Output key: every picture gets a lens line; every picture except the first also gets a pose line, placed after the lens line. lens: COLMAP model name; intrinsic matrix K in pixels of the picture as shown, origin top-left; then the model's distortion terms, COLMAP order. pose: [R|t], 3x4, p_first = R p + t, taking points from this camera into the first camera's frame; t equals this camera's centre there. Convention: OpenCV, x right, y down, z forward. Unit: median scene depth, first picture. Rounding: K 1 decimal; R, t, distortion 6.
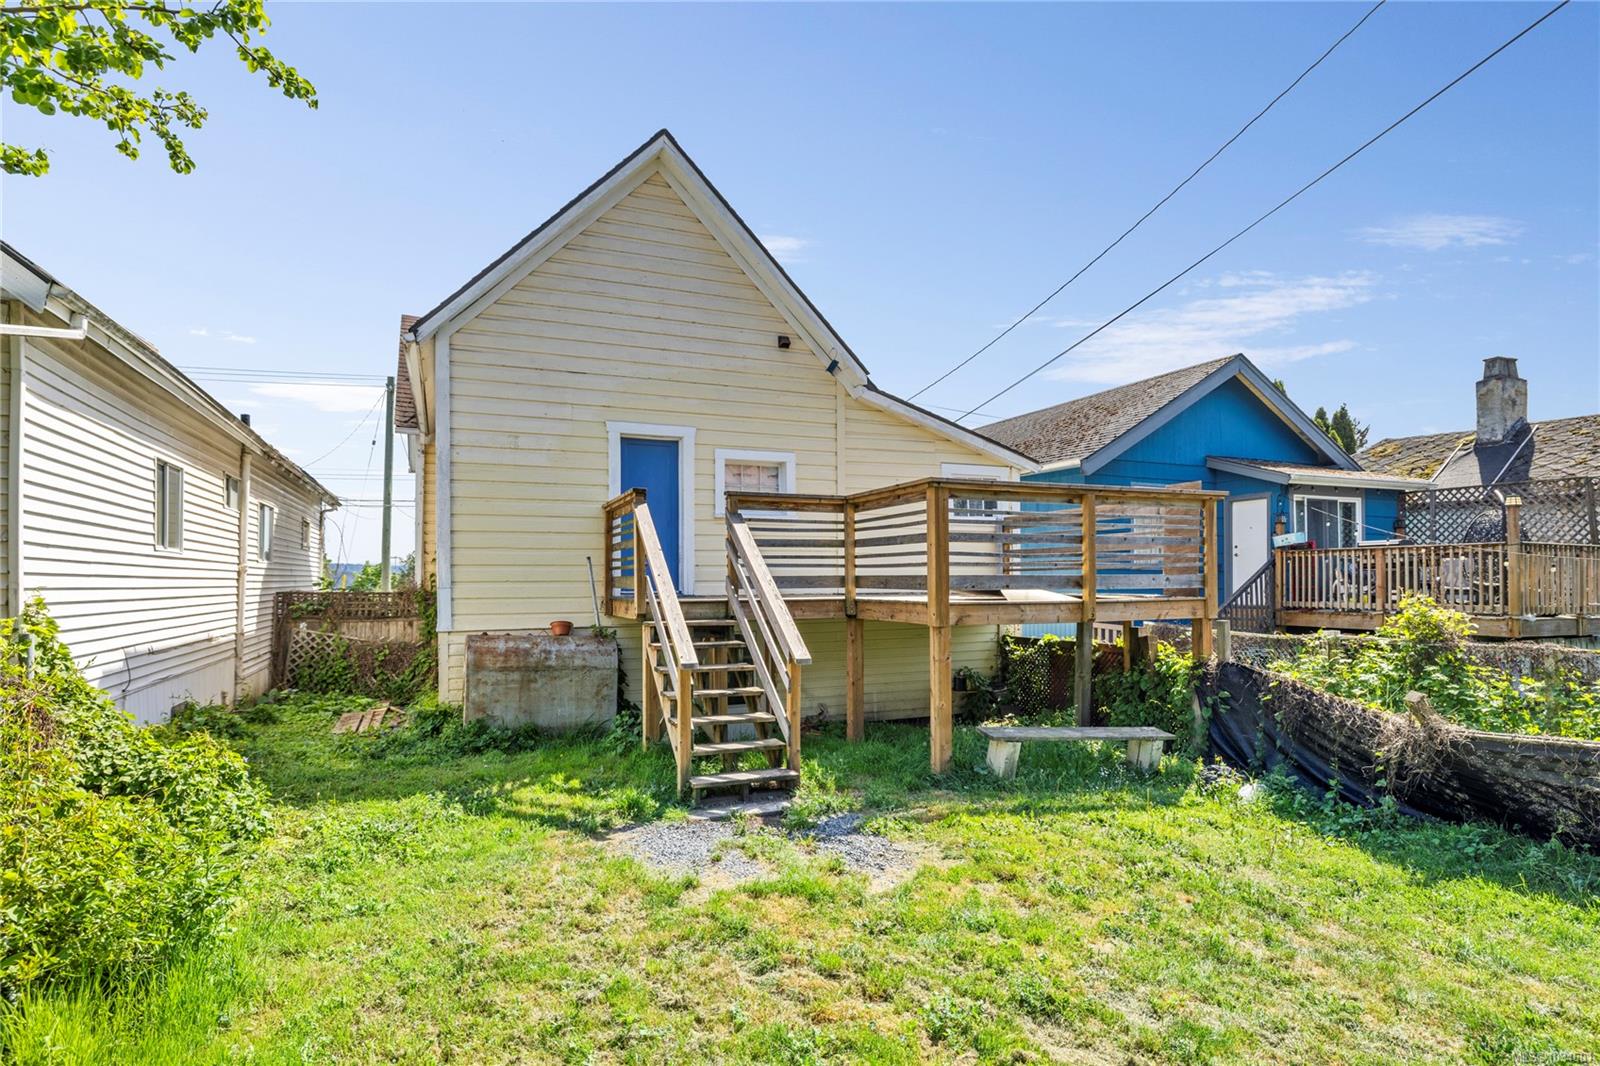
lens RADIAL K [[843.8, 0, 799.3], [0, 843.8, 566.8], [0, 0, 1]] dist [0.001304, -0.000326]
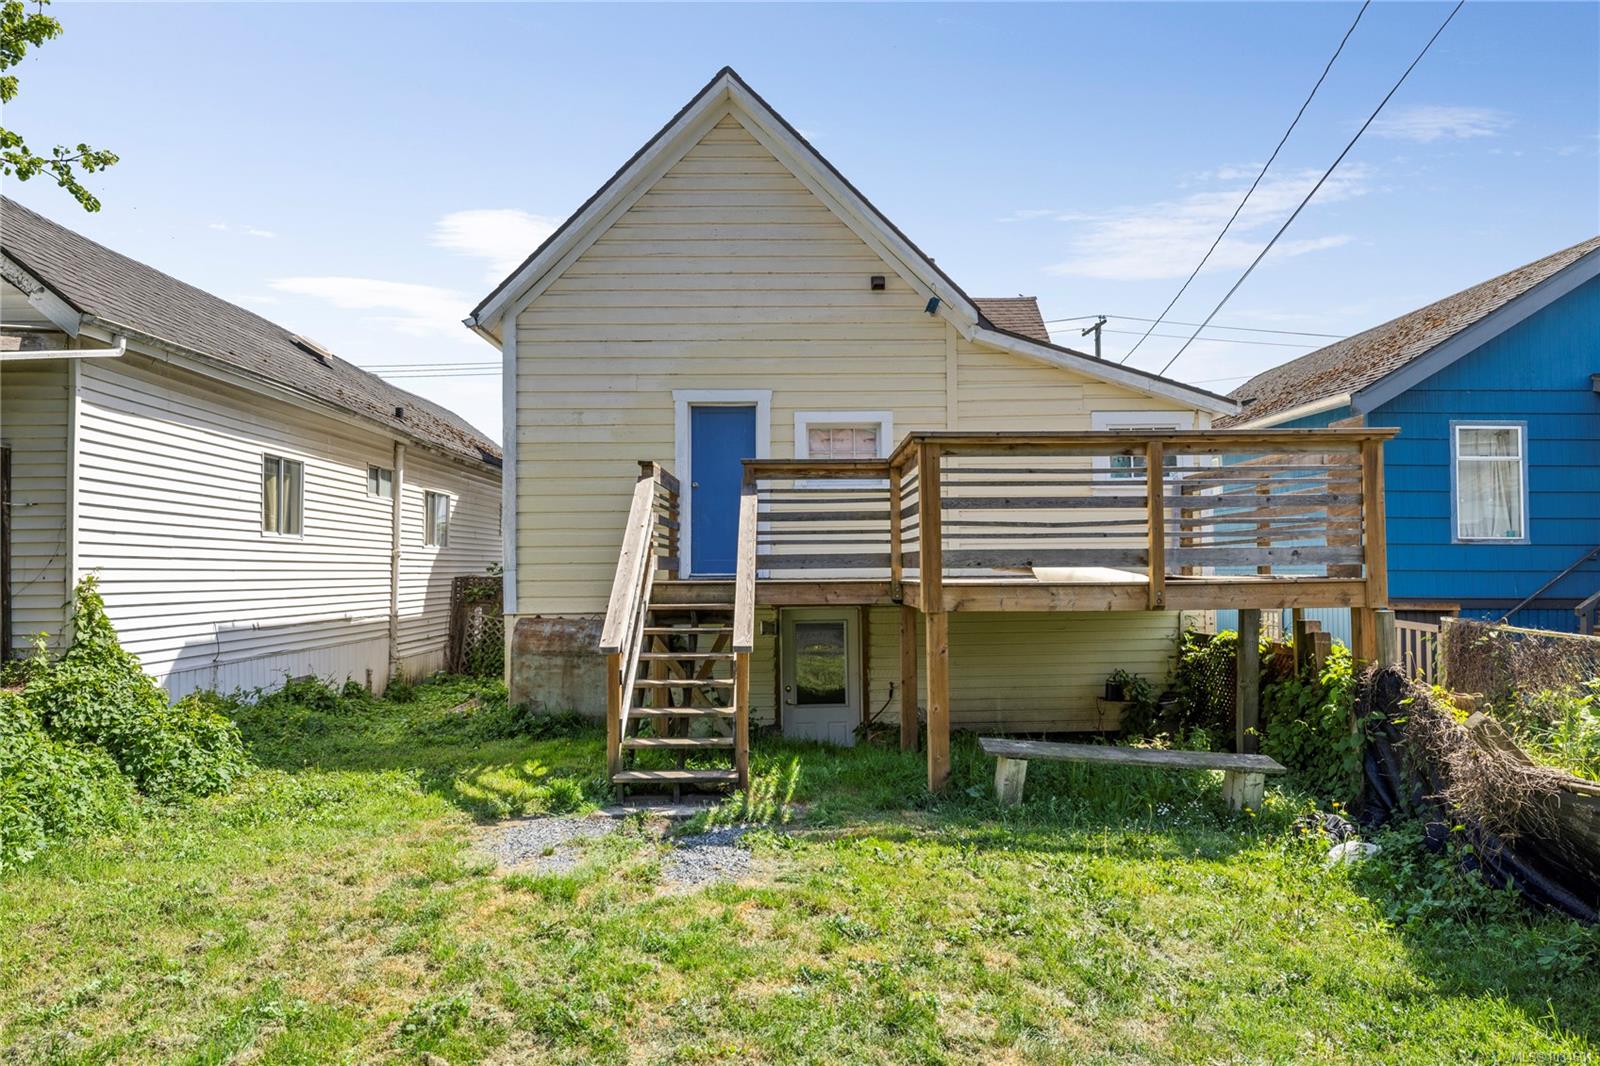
lens RADIAL K [[994.1, 0, 800.0], [0, 994.1, 533.0], [0, 0, 1]] dist [0.000186, 0.000678]
pose [[0.928130, -0.018131, -0.371814, 0.328315], [0.010856, 0.999707, -0.021651, 0.010423], [0.372098, 0.016059, 0.928055, 0.043061]]
